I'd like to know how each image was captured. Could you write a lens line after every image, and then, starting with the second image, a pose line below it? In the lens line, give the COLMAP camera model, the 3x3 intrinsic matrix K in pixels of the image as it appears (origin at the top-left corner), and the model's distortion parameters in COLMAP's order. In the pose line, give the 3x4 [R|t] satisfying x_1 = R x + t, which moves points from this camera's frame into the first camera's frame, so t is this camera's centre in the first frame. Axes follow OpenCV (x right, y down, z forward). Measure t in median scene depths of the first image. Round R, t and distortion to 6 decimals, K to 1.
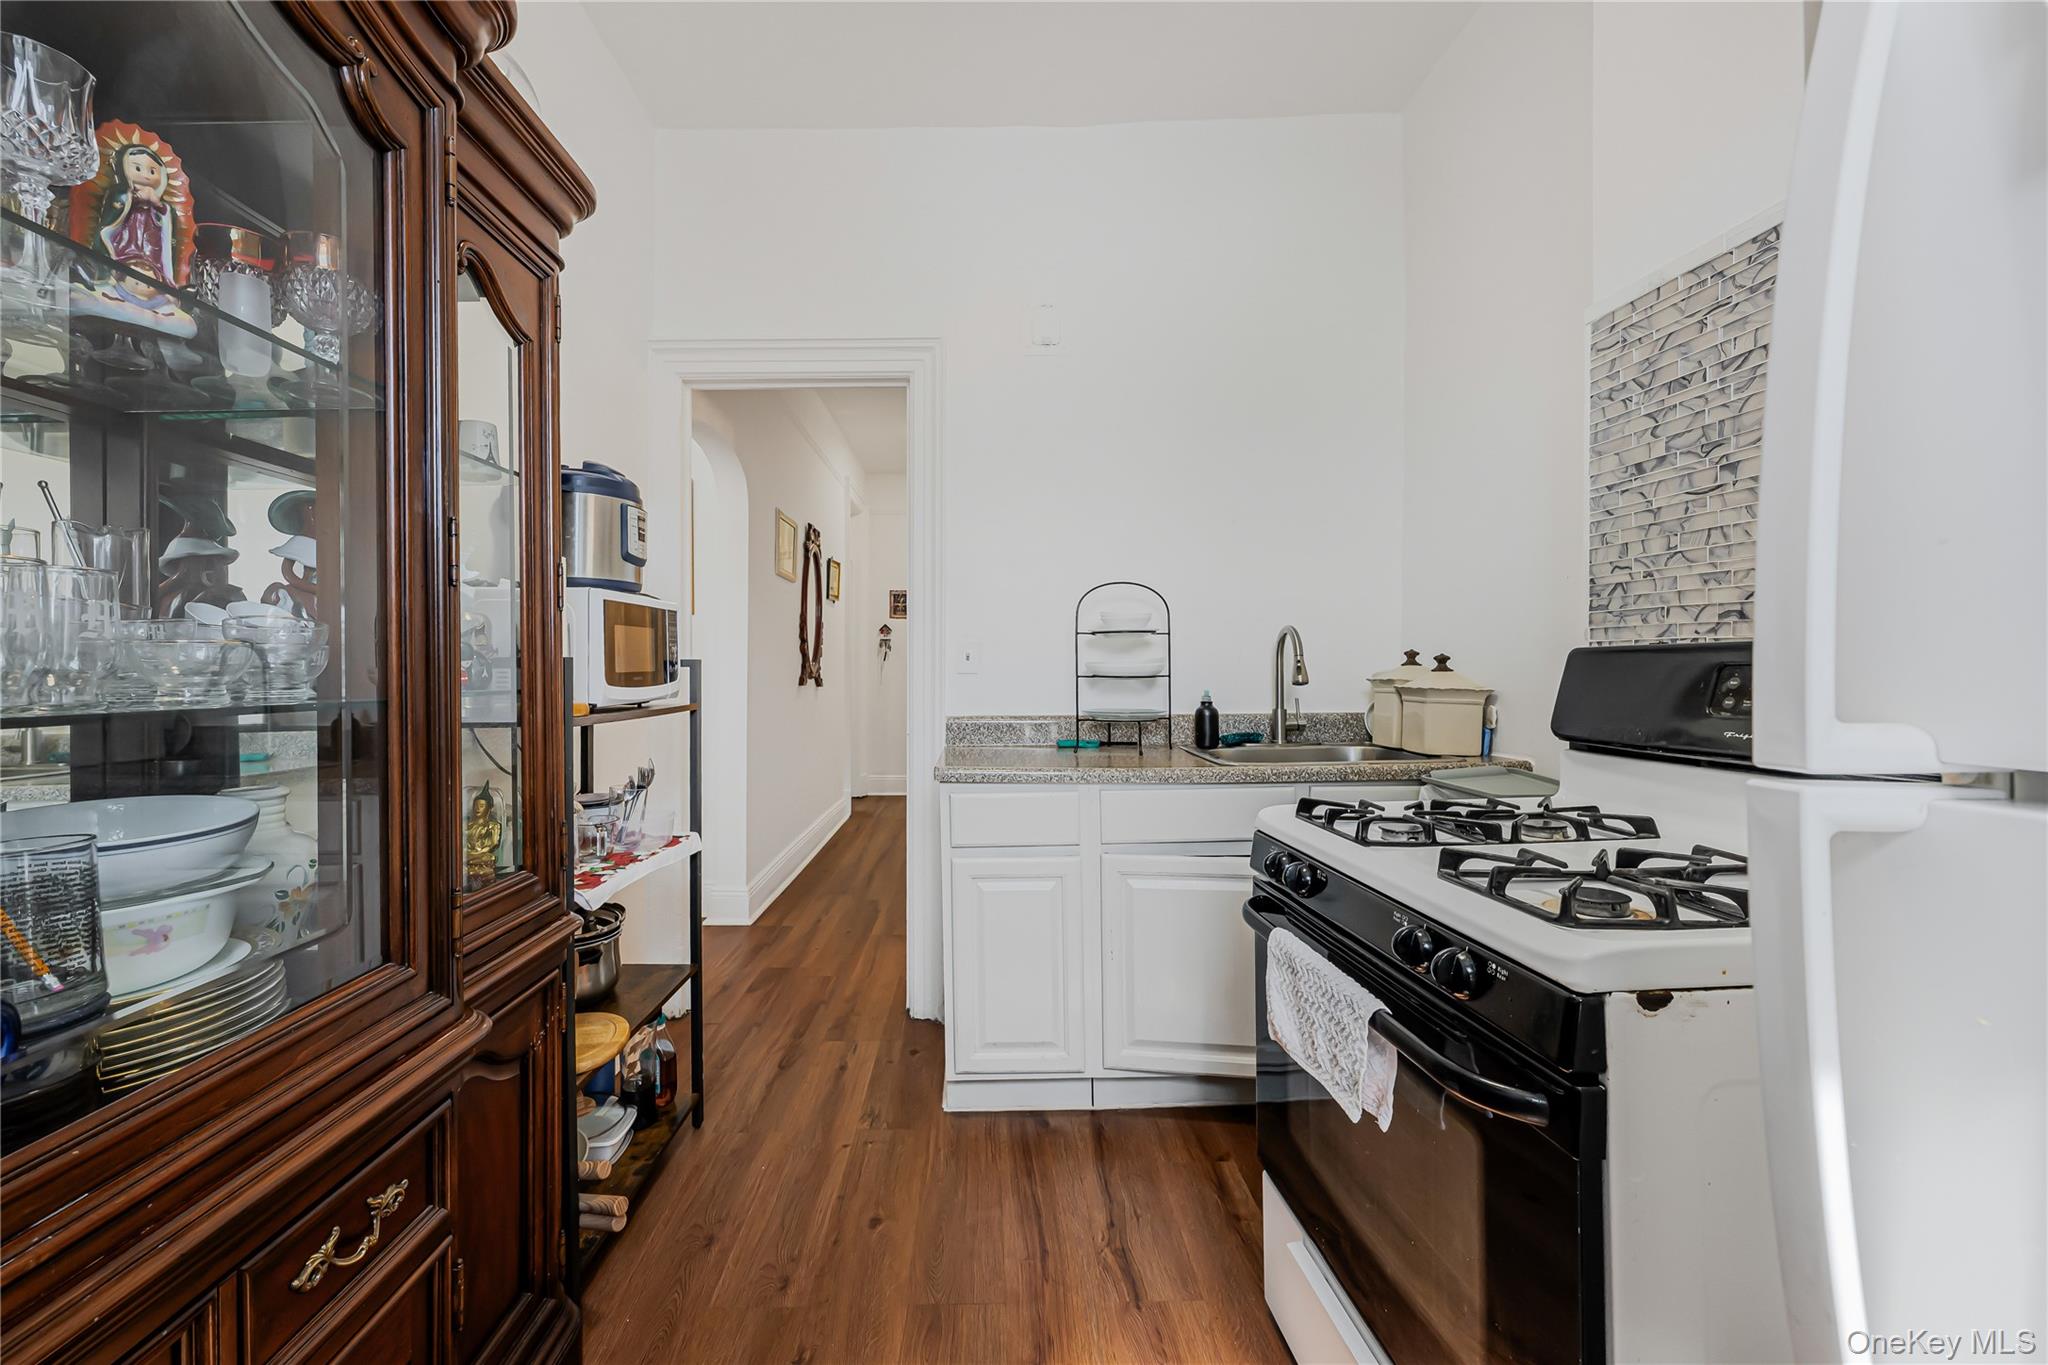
lens RADIAL K [[809.5, 0, 993.3], [0, 809.5, 670.0], [0, 0, 1]] dist [0.000069, 0.000004]
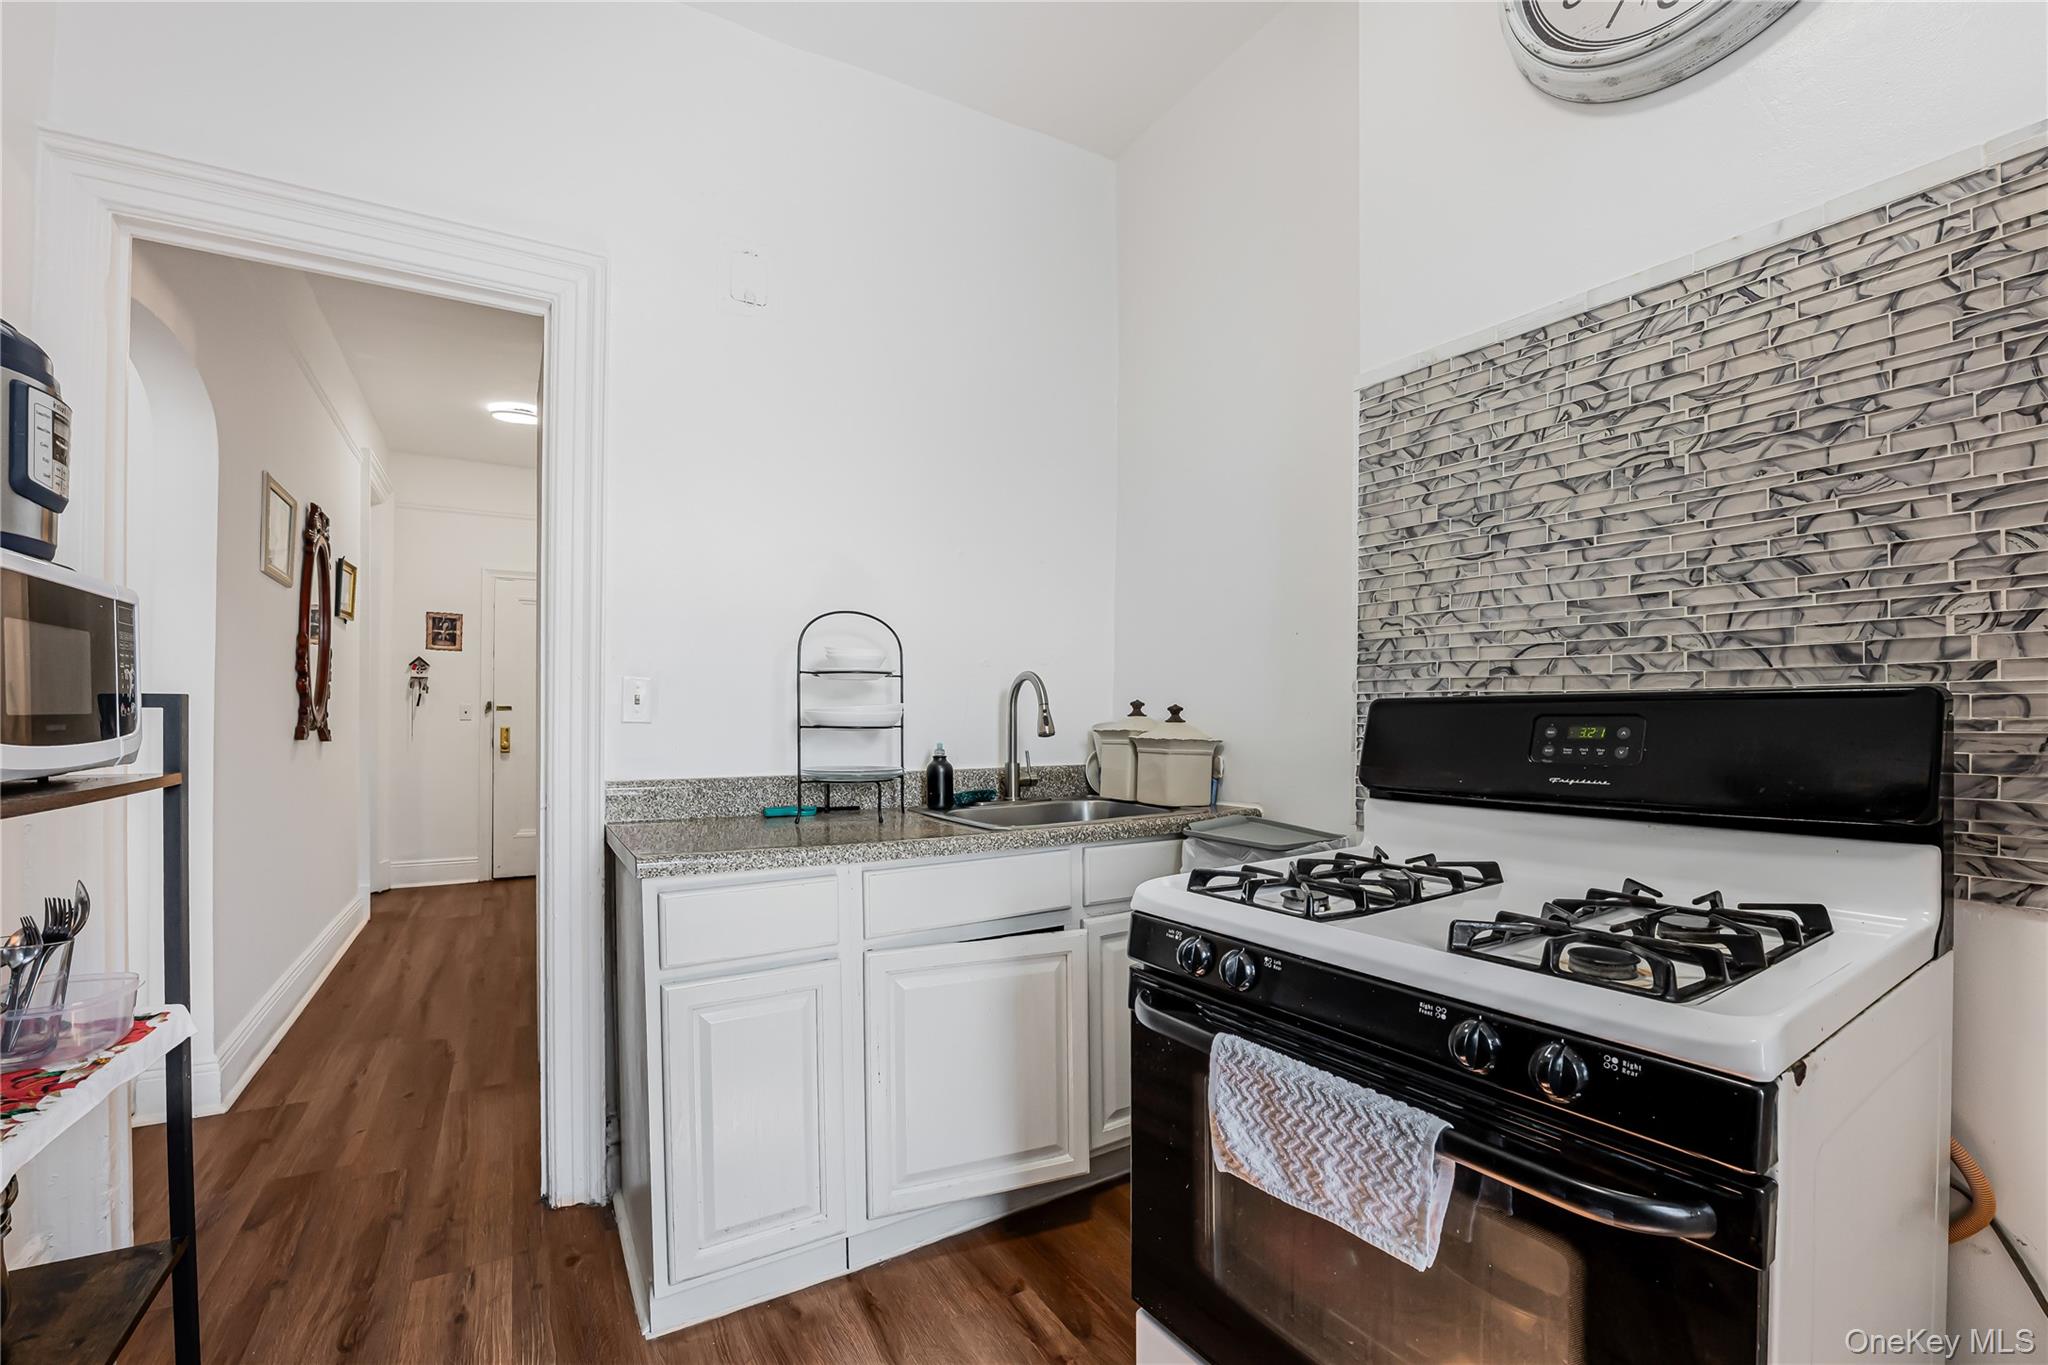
lens RADIAL K [[845.2, 0, 1018.5], [0, 845.2, 726.0], [0, 0, 1]] dist [-0.022907, 0.000025]
pose [[0.865608, 0.002378, 0.500716, -0.157713], [-0.004930, 0.999981, 0.003774, 0.003899], [-0.500697, -0.005735, 0.865603, 0.231837]]
